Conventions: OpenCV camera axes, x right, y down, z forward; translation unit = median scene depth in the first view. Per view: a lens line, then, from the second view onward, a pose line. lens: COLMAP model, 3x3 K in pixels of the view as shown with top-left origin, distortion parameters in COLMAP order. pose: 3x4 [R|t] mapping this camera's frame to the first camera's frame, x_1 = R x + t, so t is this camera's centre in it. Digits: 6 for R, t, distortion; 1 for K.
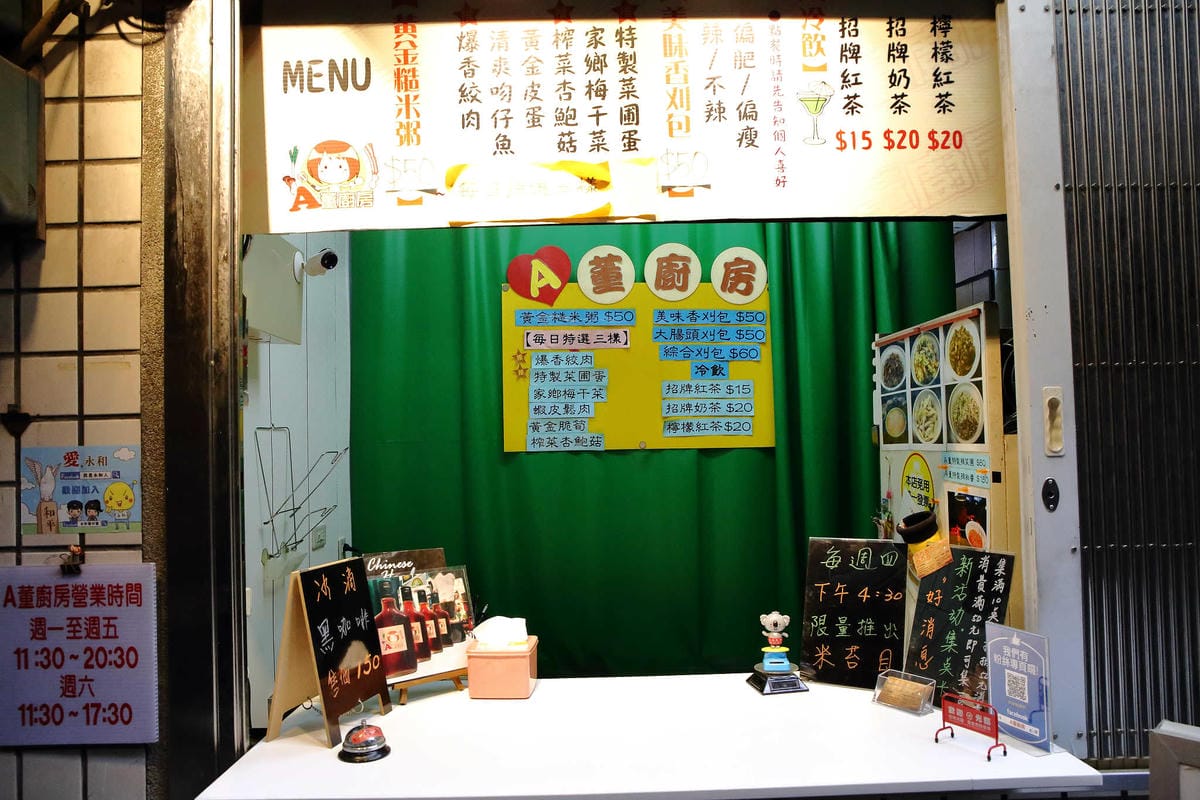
lens RADIAL K [[863.6, 0, 600.0], [0, 863.6, 400.0], [0, 0, 1]] dist [-0.102883, 0.103841]
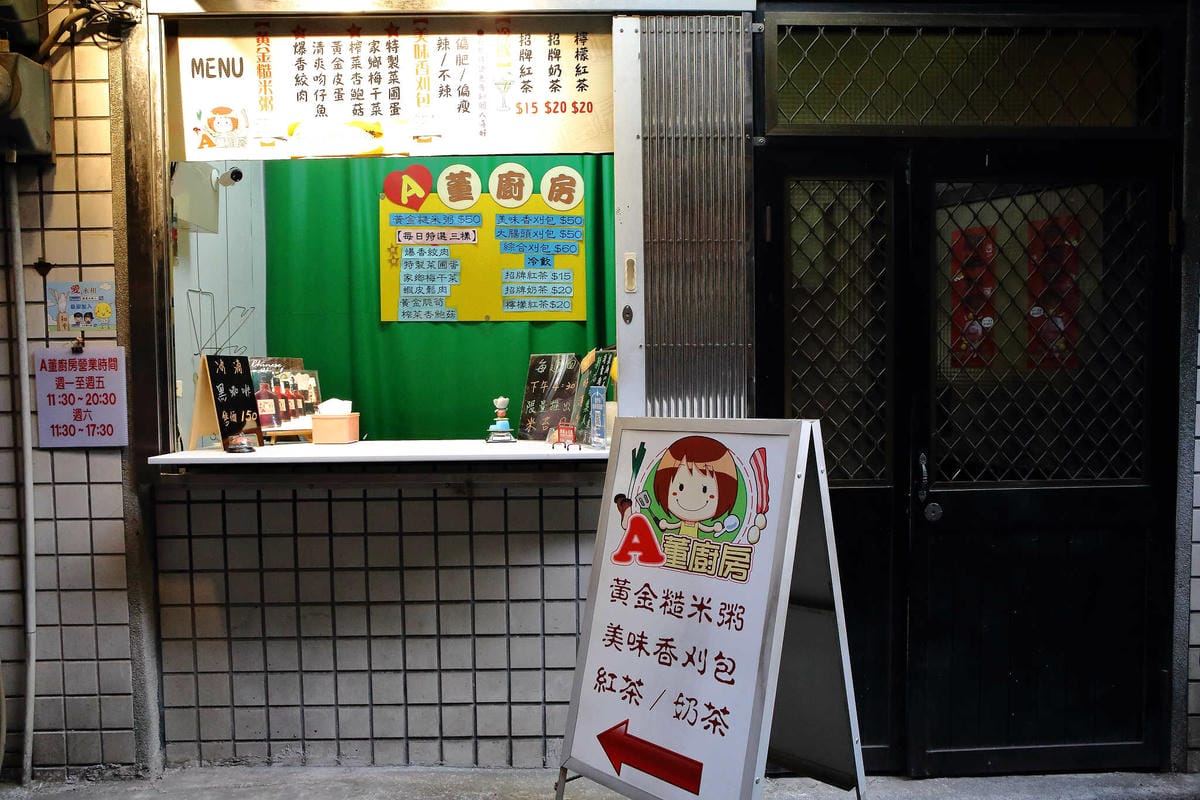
lens RADIAL K [[965.2, 0, 600.0], [0, 965.2, 400.0], [0, 0, 1]] dist [-0.072726, 0.110809]
pose [[0.999929, 0.011377, -0.003554, 0.462001], [-0.011080, 0.997158, 0.074525, 0.132972], [0.004392, -0.074480, 0.997213, -0.962283]]
